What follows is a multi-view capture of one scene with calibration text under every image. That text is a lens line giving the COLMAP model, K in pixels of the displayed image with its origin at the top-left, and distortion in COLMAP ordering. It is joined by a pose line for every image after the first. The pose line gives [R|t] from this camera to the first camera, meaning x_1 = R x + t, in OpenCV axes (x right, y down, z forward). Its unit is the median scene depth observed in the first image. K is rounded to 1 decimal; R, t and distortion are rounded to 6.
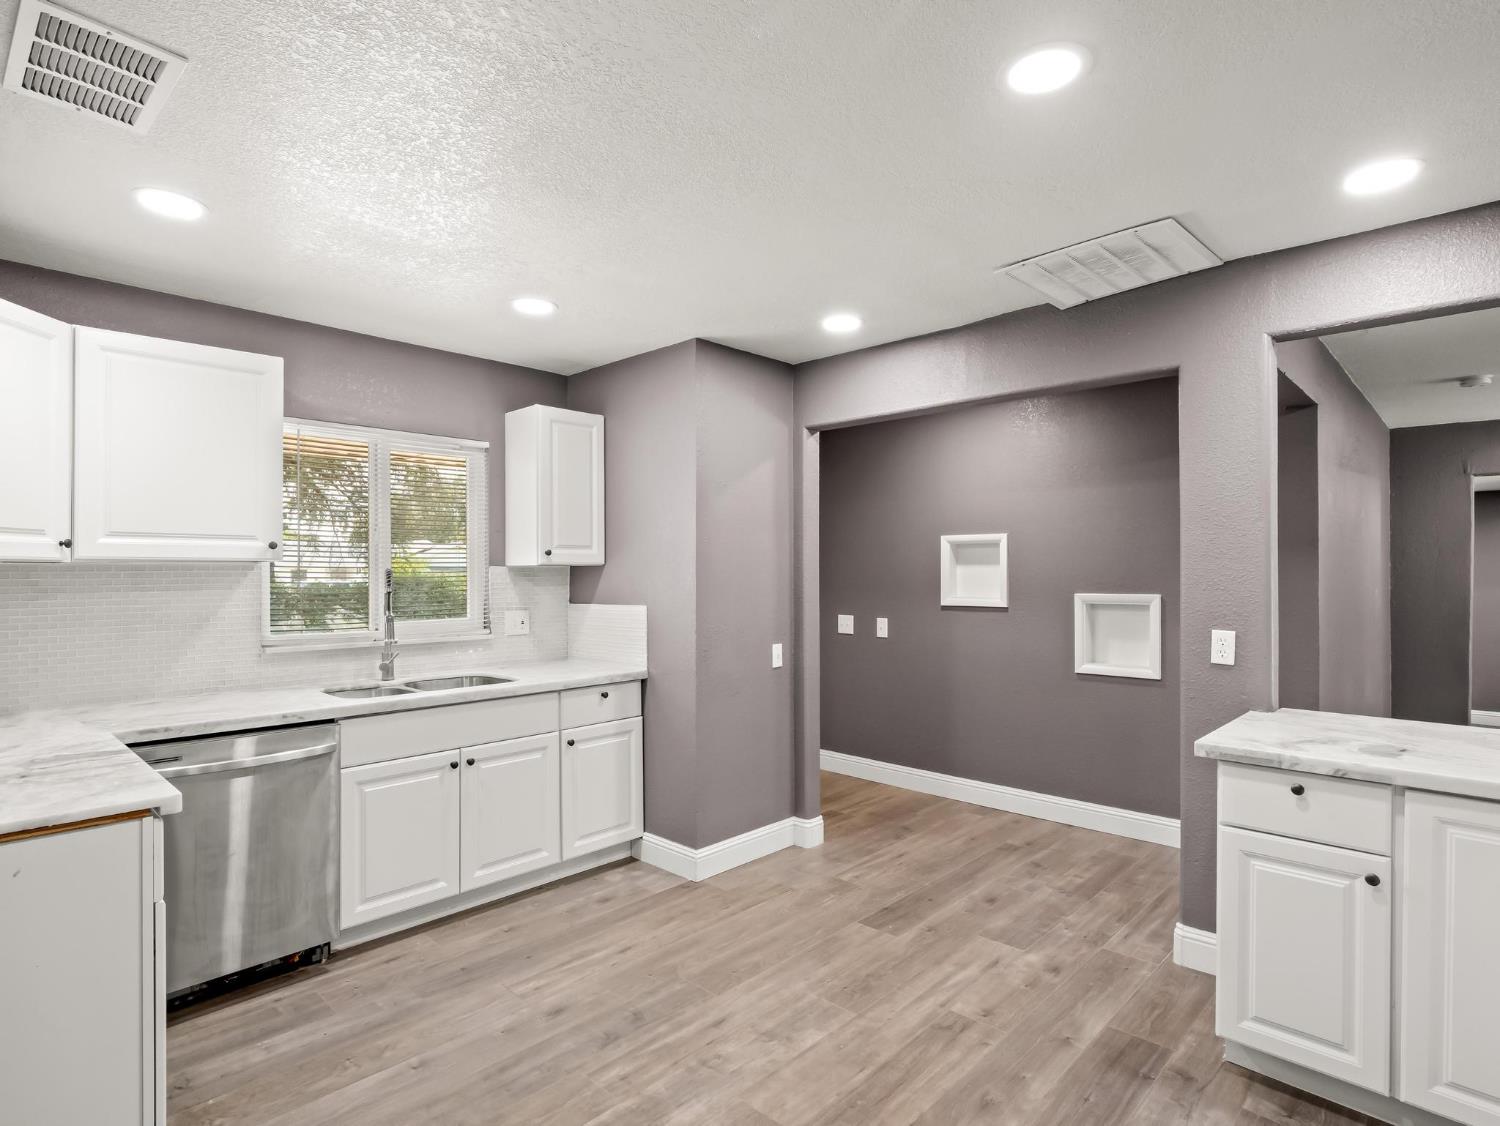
lens RADIAL K [[793.5, 0, 745.6], [0, 793.5, 564.3], [0, 0, 1]] dist [-0.007087, -0.001648]
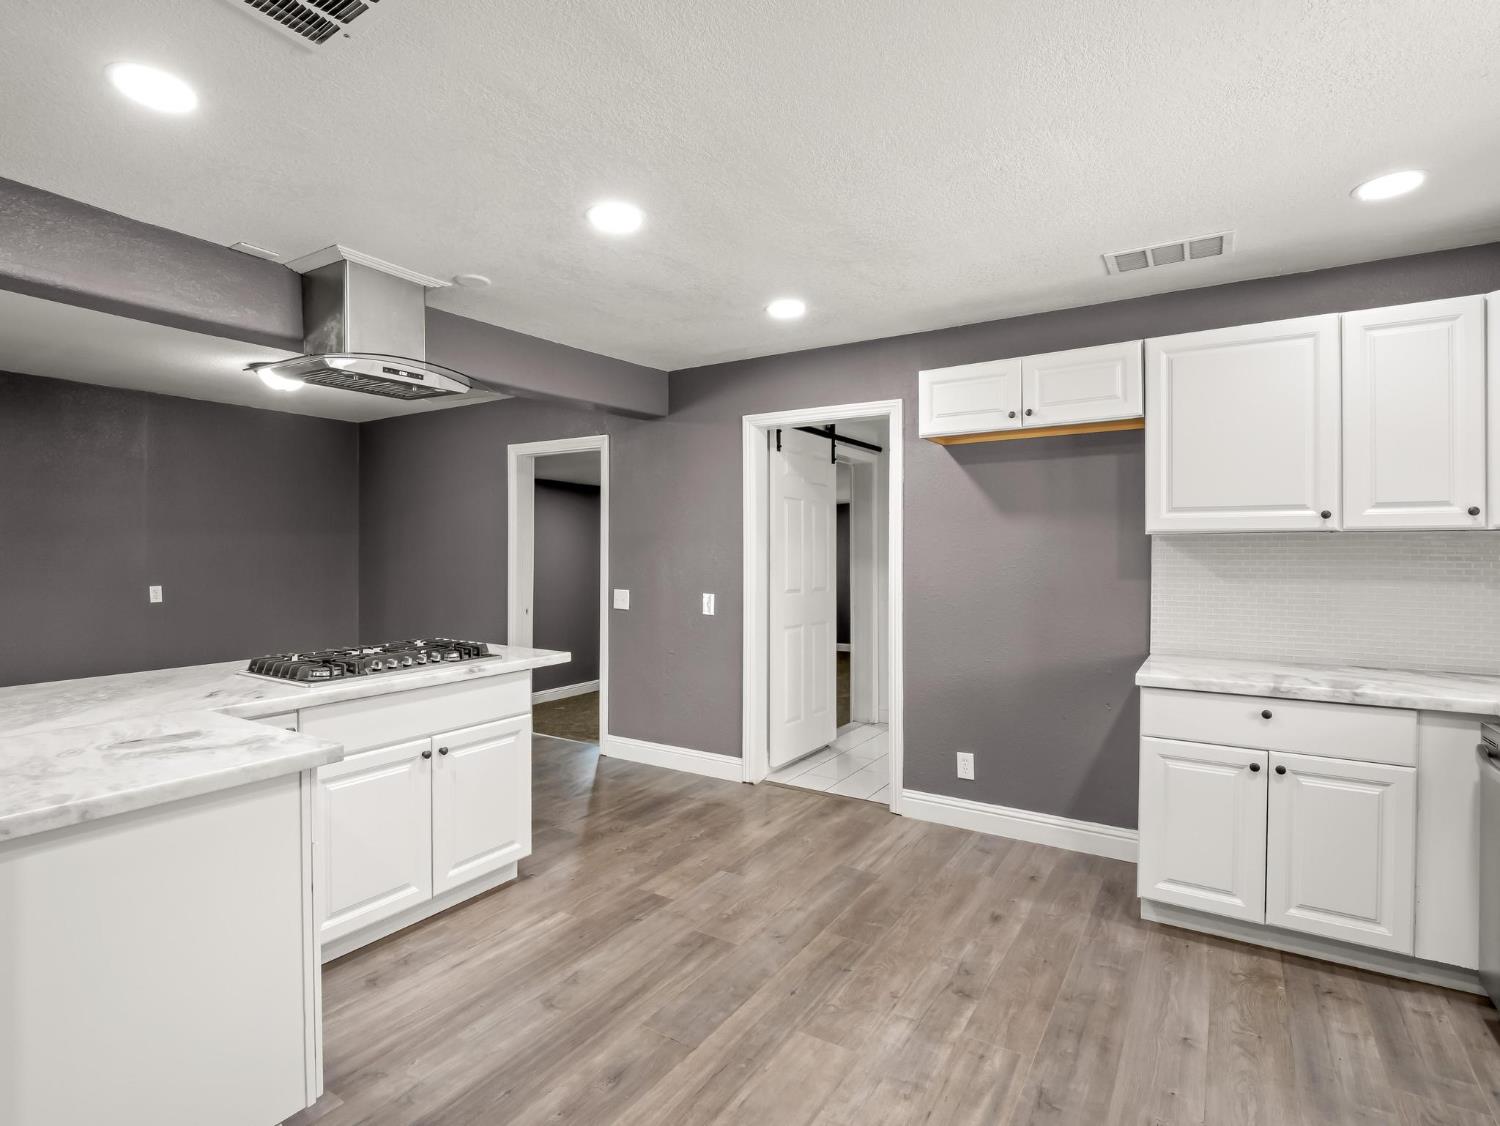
lens RADIAL K [[751.3, 0, 743.7], [0, 751.3, 551.4], [0, 0, 1]] dist [-0.010969, -0.001055]
pose [[-0.981829, 0.002530, -0.189752, 0.211832], [0.004630, 0.999933, -0.010628, 0.023693], [0.189712, -0.011313, -0.981775, 1.278180]]
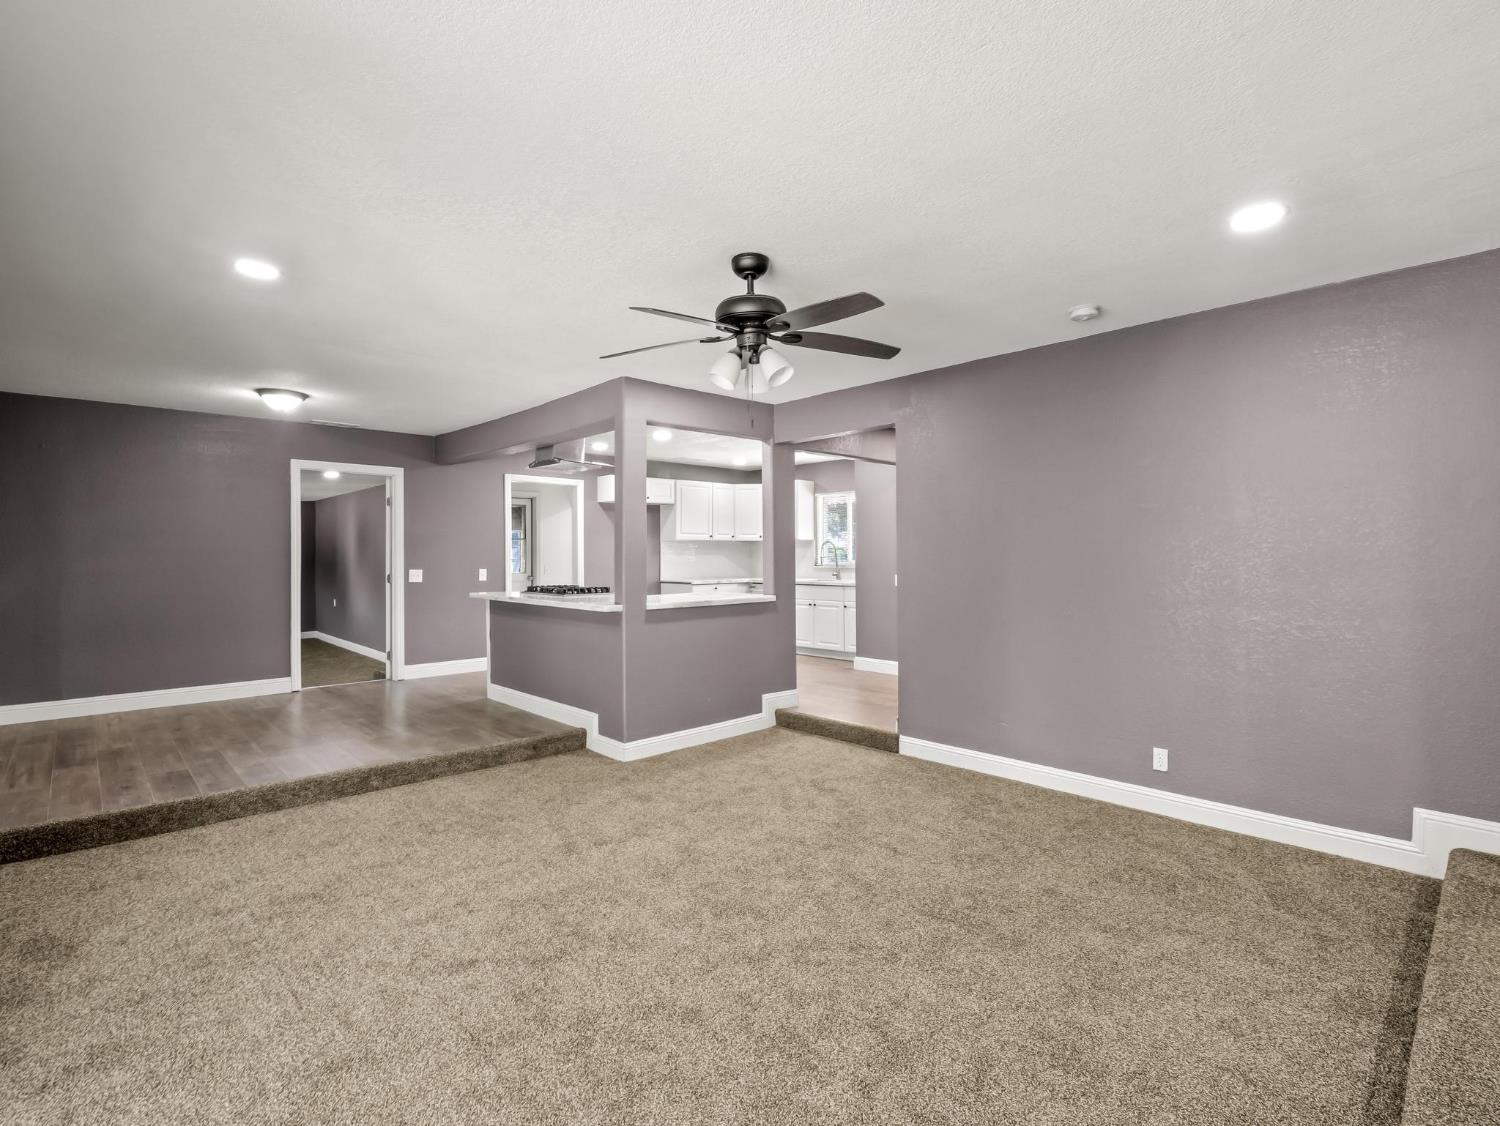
lens RADIAL K [[727.9, 0, 749.9], [0, 727.9, 545.4], [0, 0, 1]] dist [-0.018288, -0.000417]
pose [[-0.045760, -0.009981, -0.998903, 2.424606], [0.016390, 0.999808, -0.010740, 0.049799], [0.998818, -0.016863, -0.045588, 0.885536]]
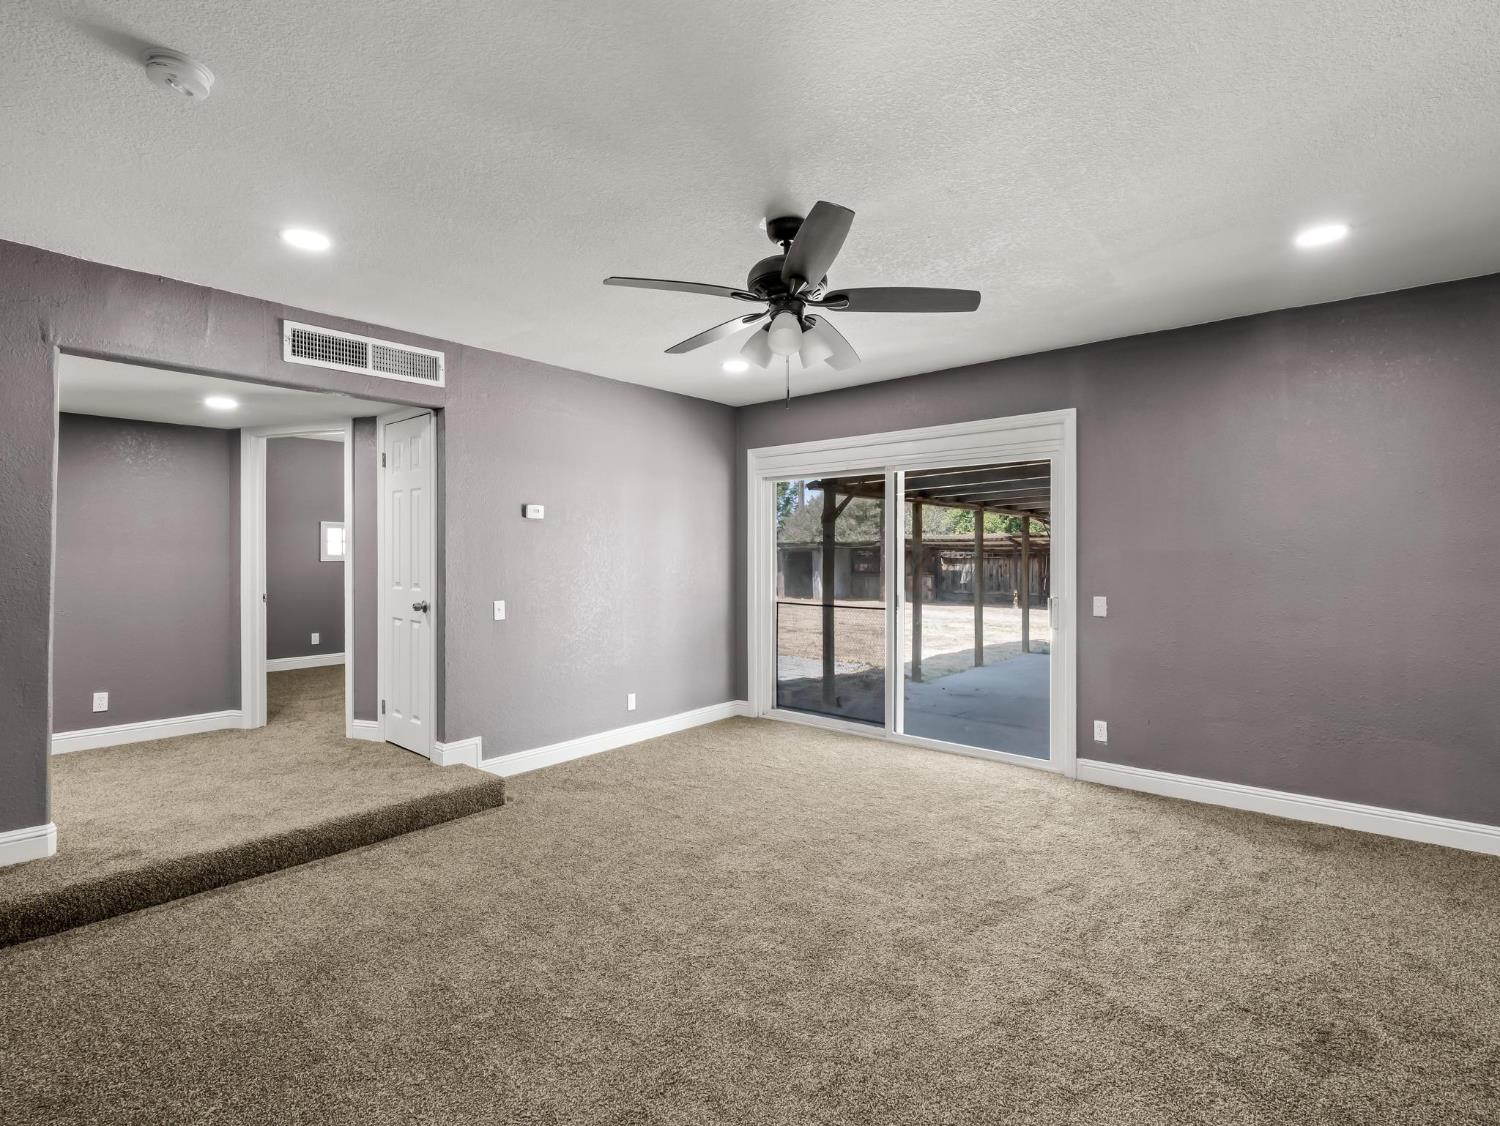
lens RADIAL K [[727.9, 0, 749.9], [0, 727.9, 545.4], [0, 0, 1]] dist [-0.018288, -0.000417]
pose [[-0.062906, 0.014007, 0.997921, 0.676489], [-0.010199, 0.999840, -0.014677, 0.058138], [-0.997967, -0.011101, -0.062753, 0.941758]]
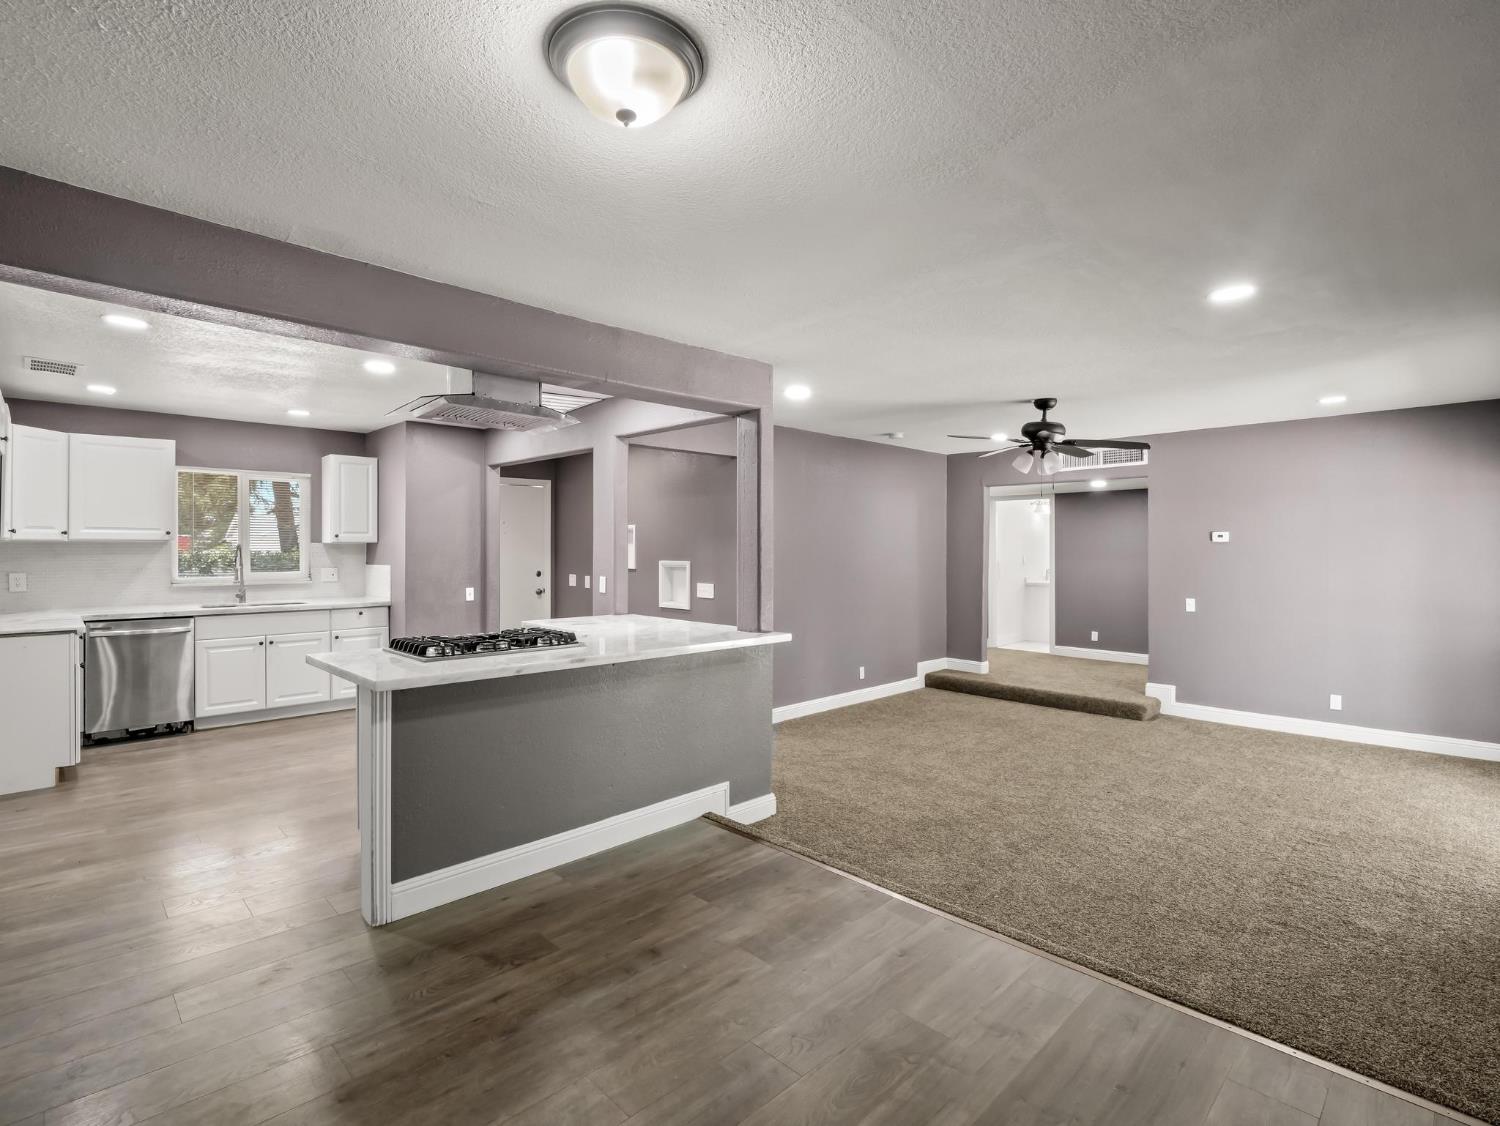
lens RADIAL K [[727.9, 0, 749.9], [0, 727.9, 545.4], [0, 0, 1]] dist [-0.018288, -0.000417]
pose [[0.999620, 0.005152, -0.027092, 0.897177], [-0.004948, 0.999959, 0.007601, -0.012018], [0.027130, -0.007464, 0.999604, -0.769336]]
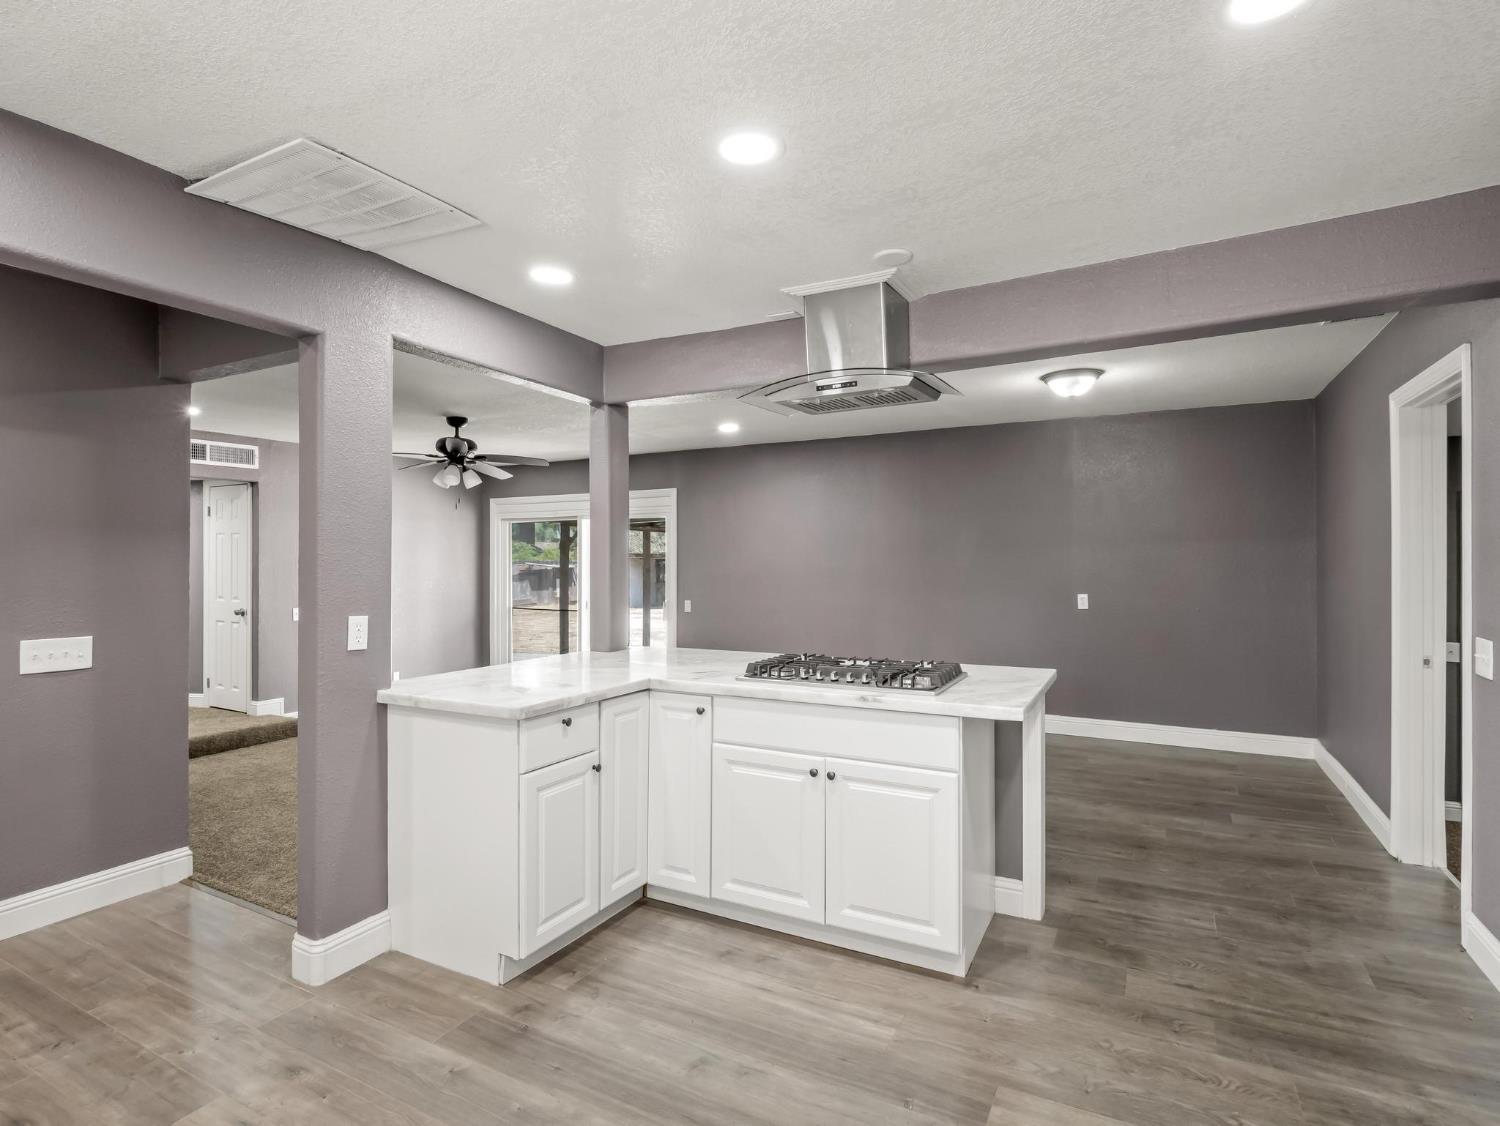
lens RADIAL K [[768.5, 0, 746.0], [0, 768.5, 551.8], [0, 0, 1]] dist [-0.008470, -0.001949]
pose [[-0.271443, 0.014013, 0.962353, -0.395916], [-0.008422, 0.999821, -0.016934, 0.013056], [-0.962418, -0.012702, -0.271276, 0.684729]]
